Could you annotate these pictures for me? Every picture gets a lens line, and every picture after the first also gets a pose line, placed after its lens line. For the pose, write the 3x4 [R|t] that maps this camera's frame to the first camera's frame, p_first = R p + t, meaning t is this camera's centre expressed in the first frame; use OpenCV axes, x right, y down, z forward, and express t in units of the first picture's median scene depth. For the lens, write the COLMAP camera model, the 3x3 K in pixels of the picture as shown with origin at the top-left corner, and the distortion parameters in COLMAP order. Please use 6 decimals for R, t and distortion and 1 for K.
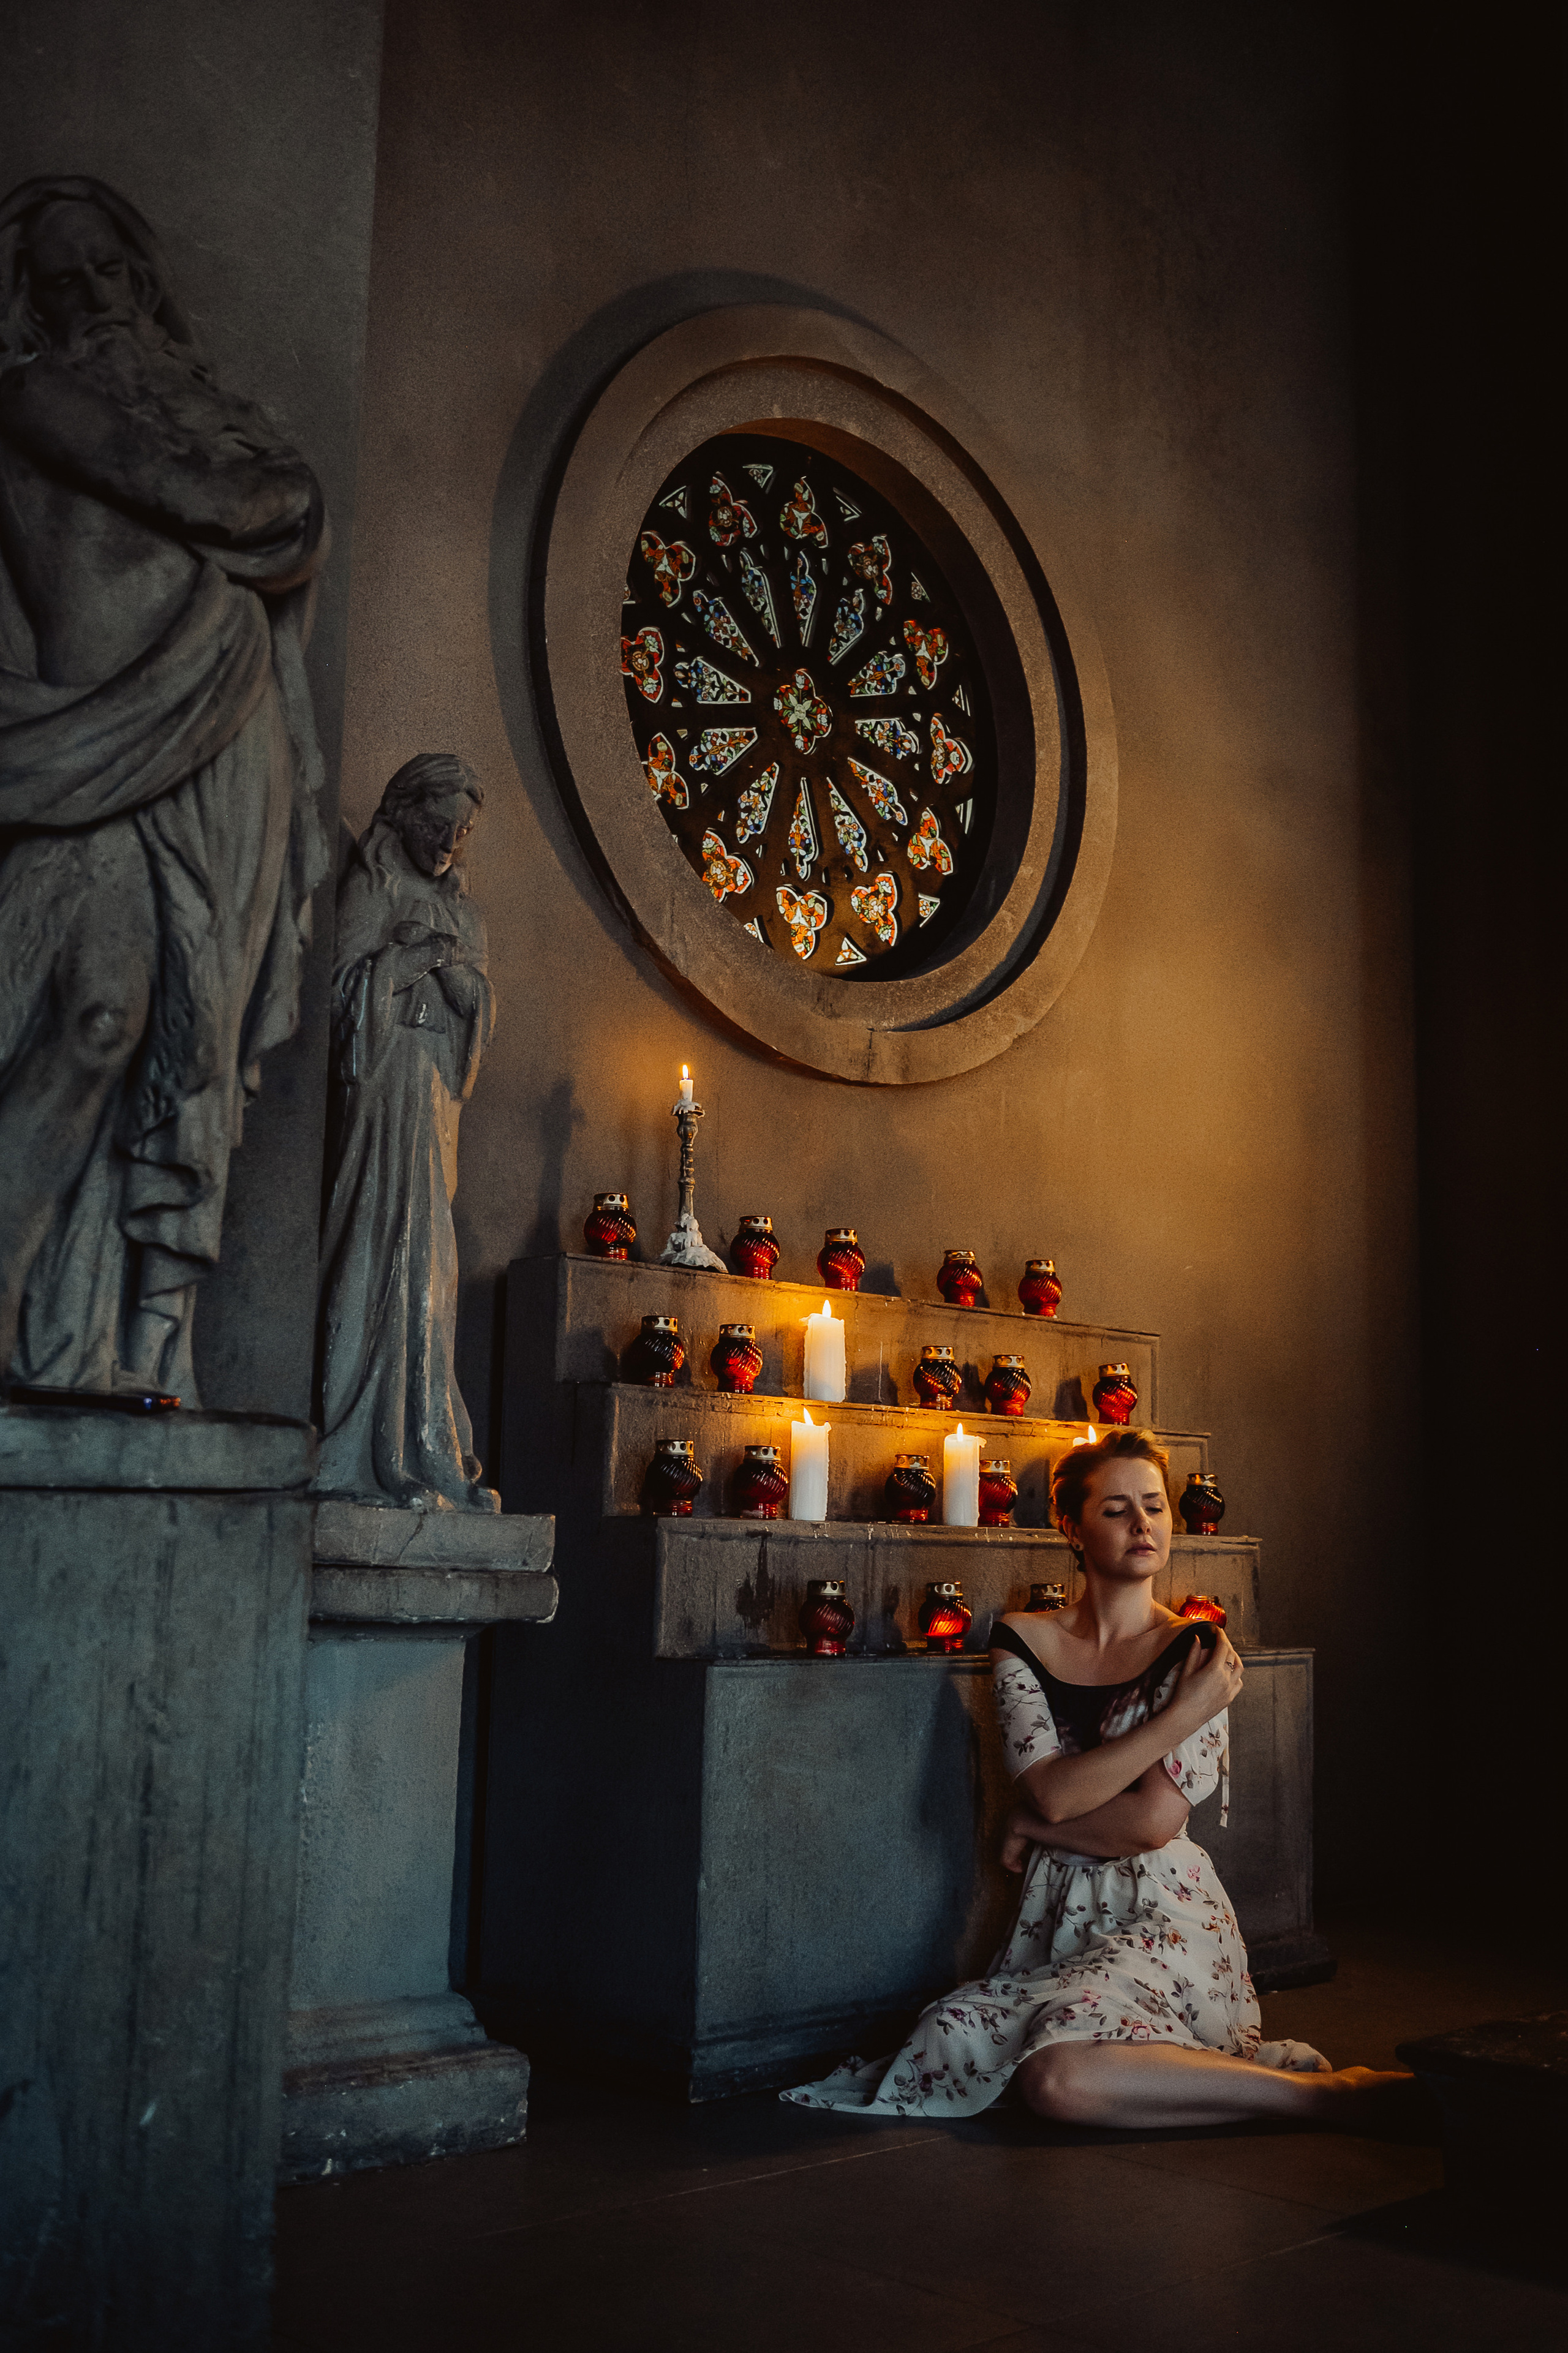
lens RADIAL K [[2401.0, 0, 784.0], [0, 2401.0, 1176.5], [0, 0, 1]] dist [-0.054708, 0.005927]
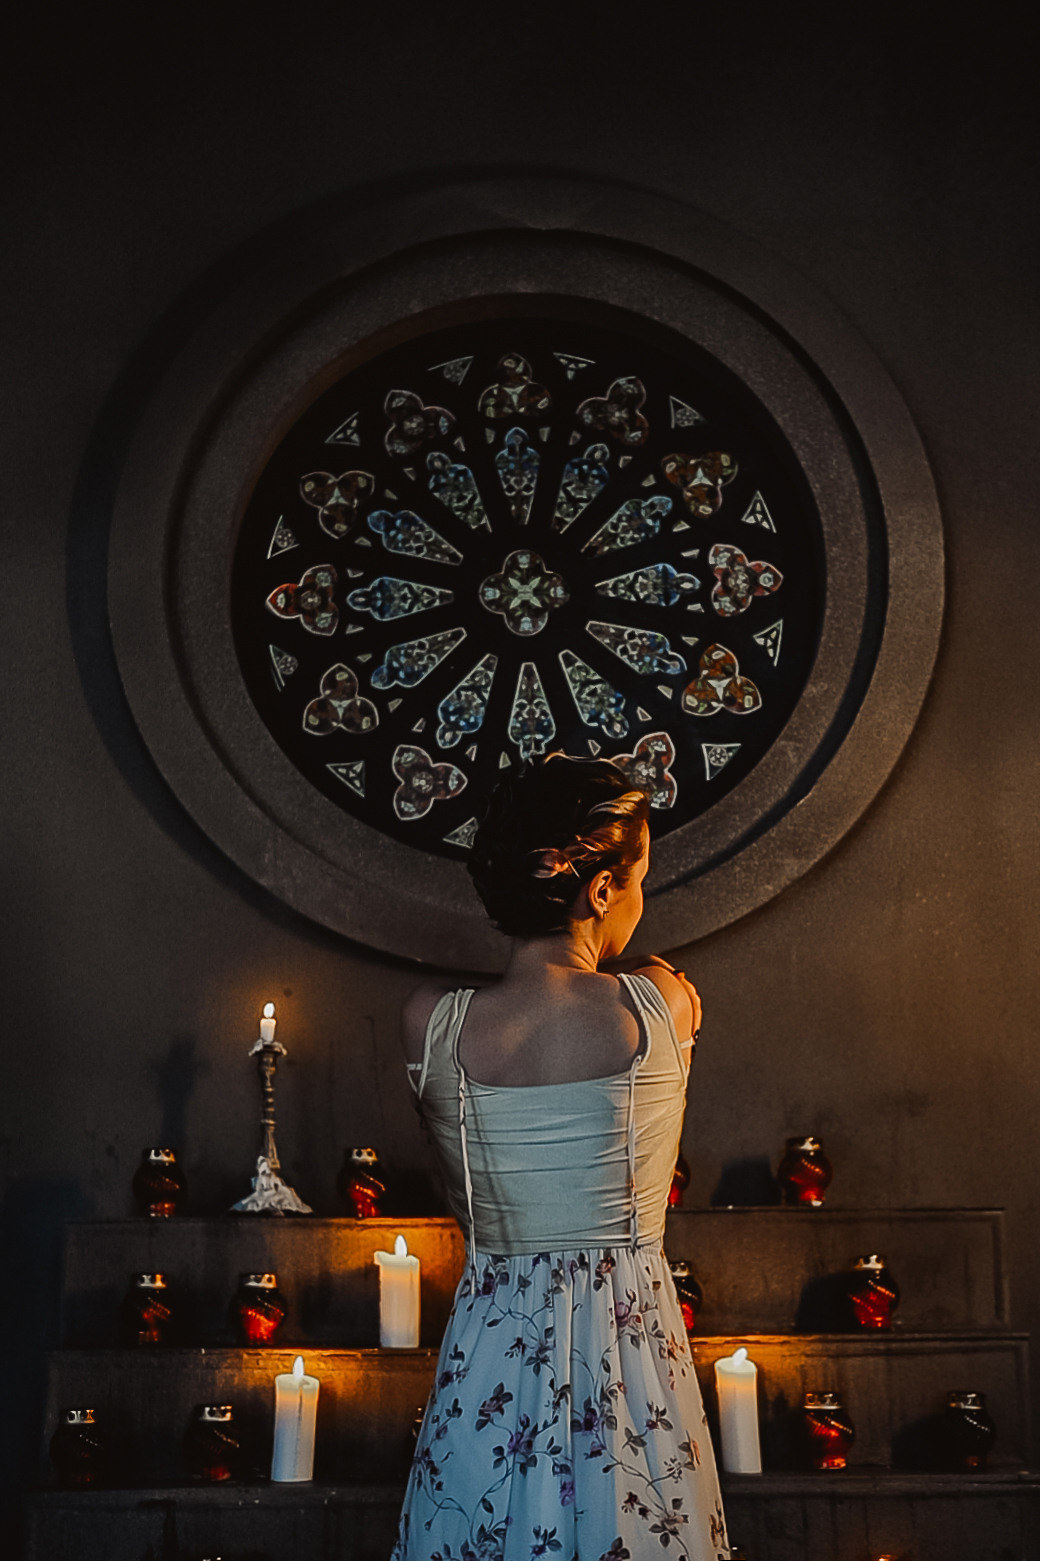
lens RADIAL K [[2089.8, 0, 516.6], [0, 2089.8, 912.6], [0, 0, 1]] dist [0.023912, 0.084075]
pose [[0.730060, -0.163135, -0.663625, 0.546480], [0.137364, 0.986300, -0.091341, 0.009074], [0.669435, -0.024474, 0.742468, 0.375256]]
